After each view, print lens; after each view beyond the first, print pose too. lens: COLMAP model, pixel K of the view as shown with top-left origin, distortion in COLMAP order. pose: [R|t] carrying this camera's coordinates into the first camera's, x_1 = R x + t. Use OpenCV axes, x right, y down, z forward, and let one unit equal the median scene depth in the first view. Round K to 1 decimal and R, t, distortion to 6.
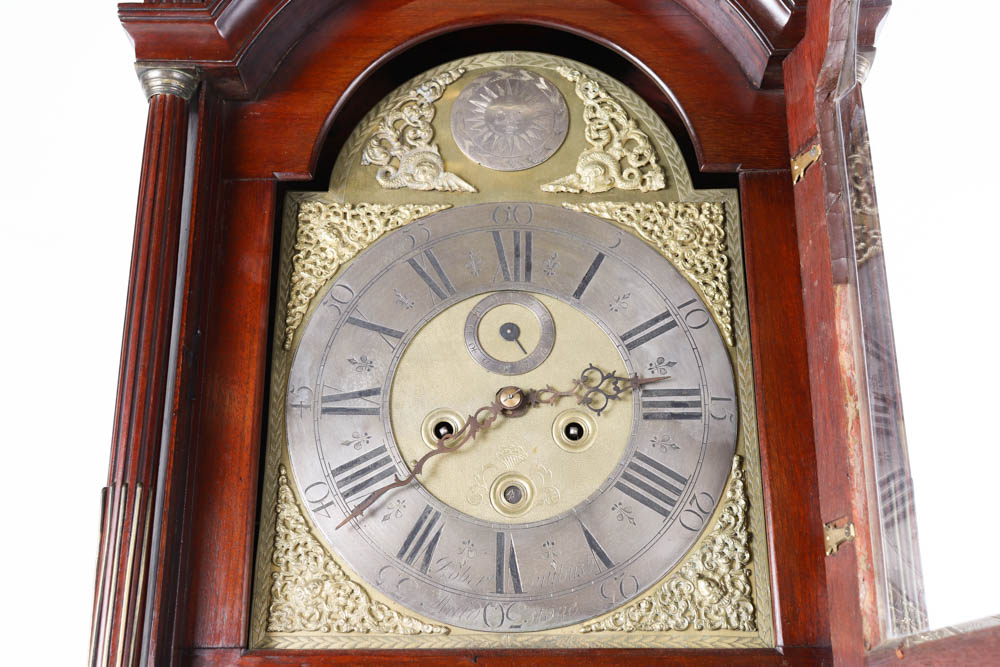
lens RADIAL K [[1326.8, 0, 500.0], [0, 1326.8, 333.5], [0, 0, 1]] dist [-0.007045, 0.008522]
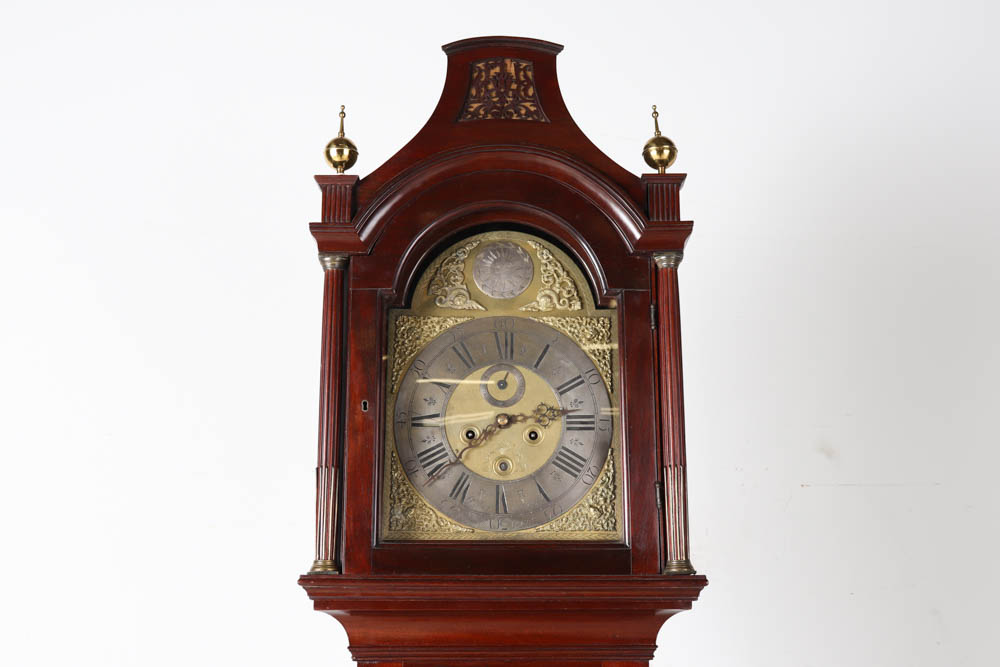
lens RADIAL K [[1281.9, 0, 500.0], [0, 1281.9, 333.5], [0, 0, 1]] dist [-0.023766, -0.013324]
pose [[0.999856, 0.005883, 0.015907, -0.028988], [-0.007978, 0.990809, 0.135034, -0.353827], [-0.014967, -0.135142, 0.990713, -0.963622]]
